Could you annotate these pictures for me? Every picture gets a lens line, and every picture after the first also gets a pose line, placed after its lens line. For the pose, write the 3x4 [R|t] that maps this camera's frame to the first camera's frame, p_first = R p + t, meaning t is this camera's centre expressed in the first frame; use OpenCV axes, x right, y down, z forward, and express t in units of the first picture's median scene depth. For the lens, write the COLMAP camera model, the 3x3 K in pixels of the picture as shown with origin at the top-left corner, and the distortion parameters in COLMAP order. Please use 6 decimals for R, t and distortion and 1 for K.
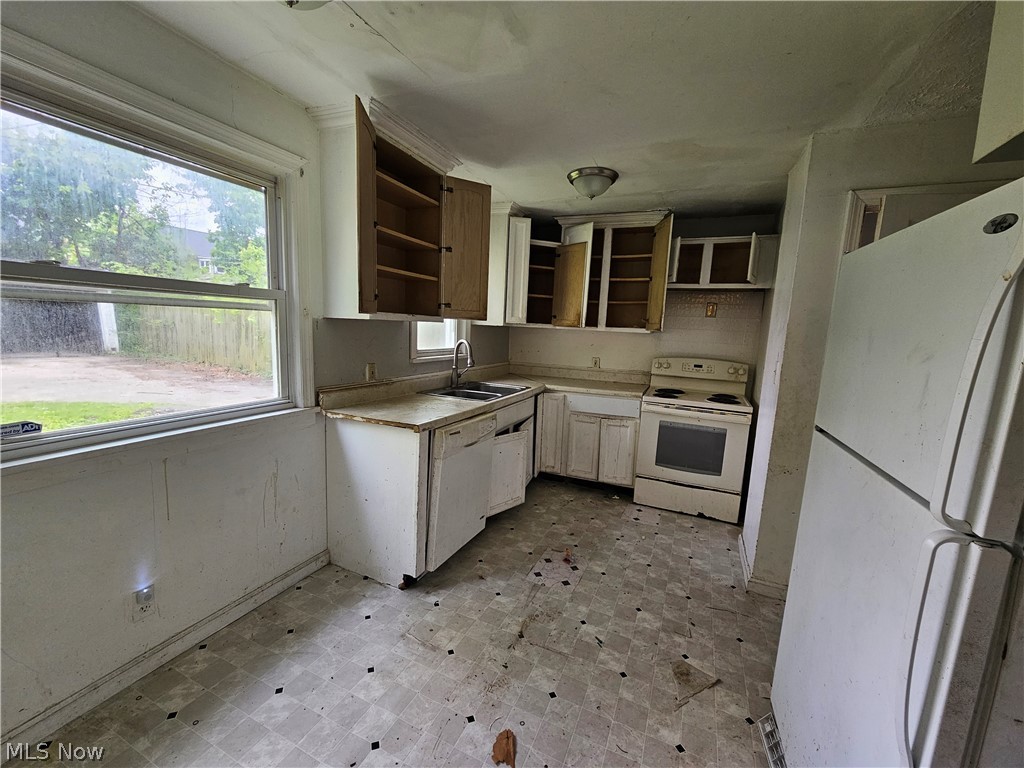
lens RADIAL K [[423.5, 0, 511.0], [0, 423.5, 385.3], [0, 0, 1]] dist [-0.000029, -0.000351]
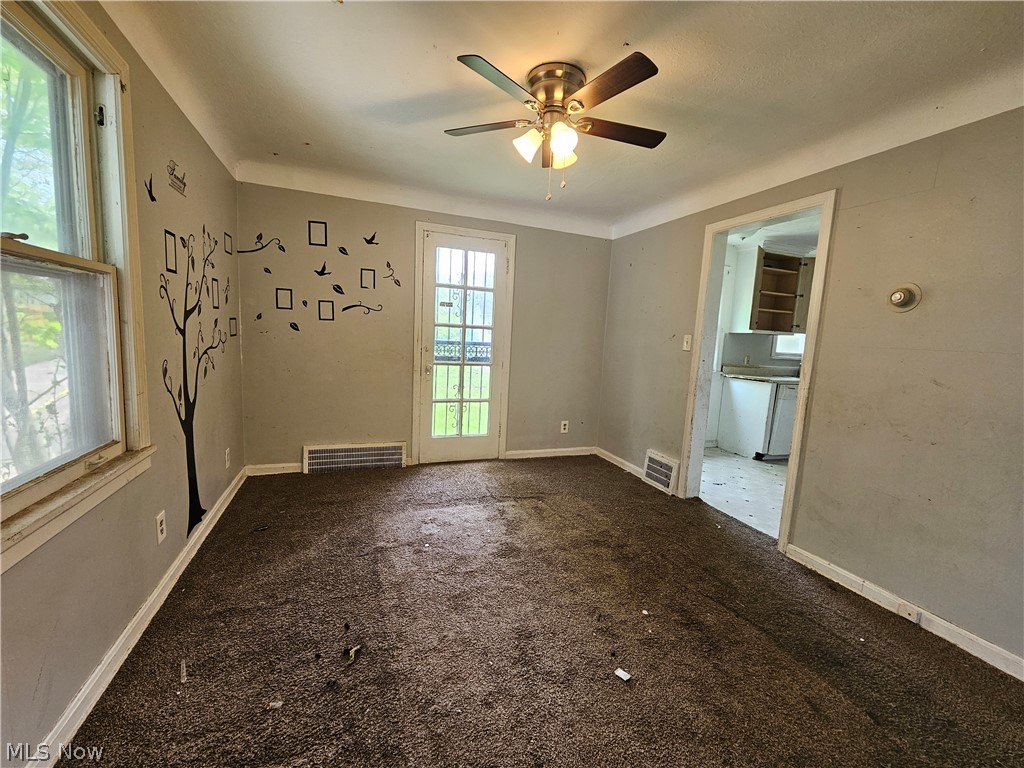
lens RADIAL K [[423.5, 0, 511.0], [0, 423.5, 385.3], [0, 0, 1]] dist [-0.000029, -0.000351]
pose [[0.703689, 0.077971, -0.706217, 0.284059], [-0.119726, 0.992760, -0.009691, 0.225022], [0.700348, 0.091372, 0.707930, -1.111543]]
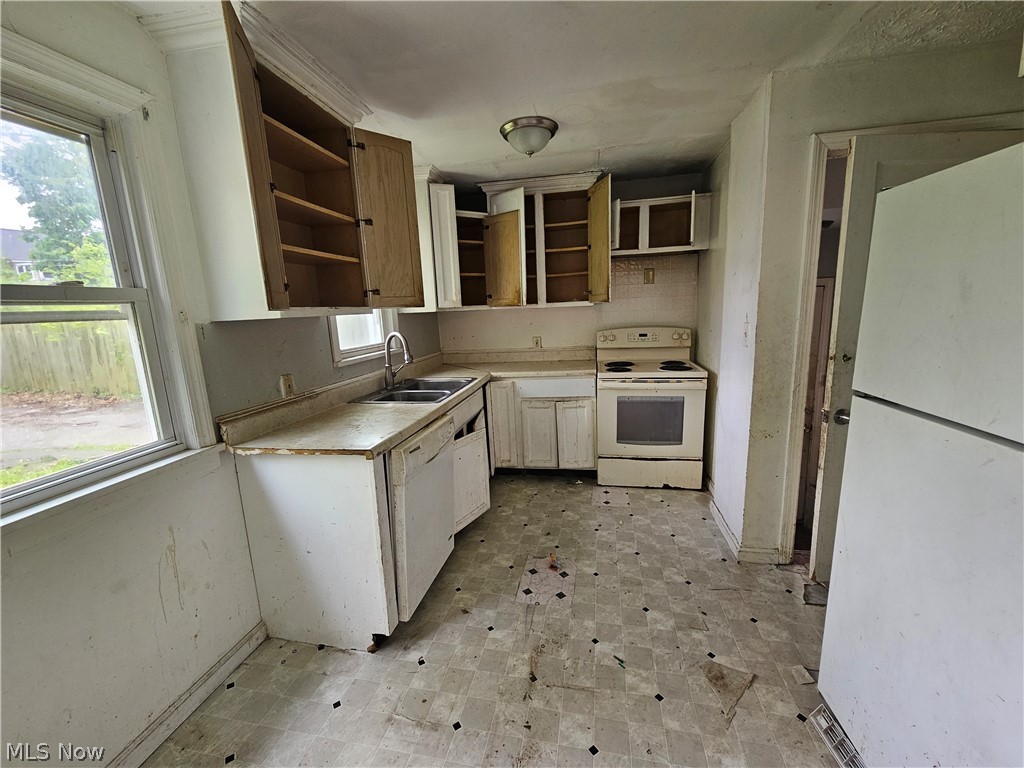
lens RADIAL K [[423.5, 0, 511.0], [0, 423.5, 385.3], [0, 0, 1]] dist [-0.000029, -0.000351]
pose [[0.972090, -0.124270, 0.198995, -0.079876], [0.115757, 0.991814, 0.053901, -0.024619], [-0.204064, -0.029361, 0.978517, 0.142719]]
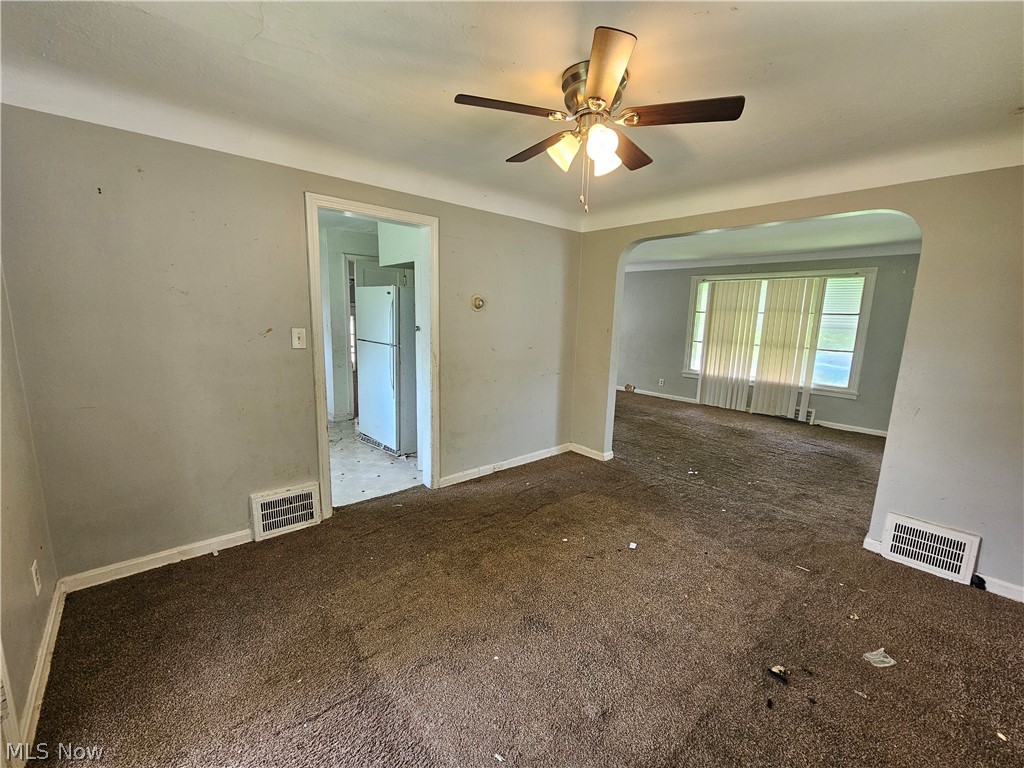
lens RADIAL K [[421.9, 0, 513.0], [0, 421.9, 382.9], [0, 0, 1]] dist [0.000841, 0.000467]
pose [[0.421267, -0.181591, 0.888571, -0.885233], [0.117246, 0.982433, 0.145188, 0.049043], [-0.899326, 0.043019, 0.435157, -0.757838]]
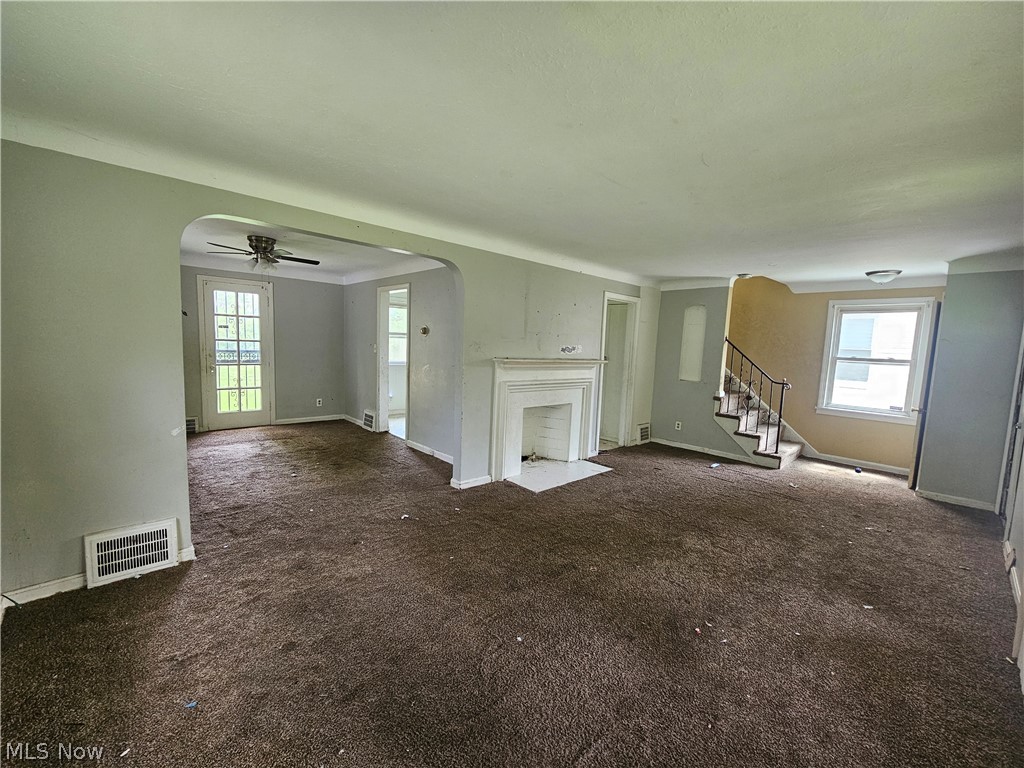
lens RADIAL K [[423.5, 0, 511.0], [0, 423.5, 385.3], [0, 0, 1]] dist [-0.000029, -0.000351]
pose [[0.918328, 0.032026, -0.394522, 1.332654], [-0.054299, 0.997491, -0.045419, 0.290561], [0.392078, 0.063132, 0.917763, -1.686509]]
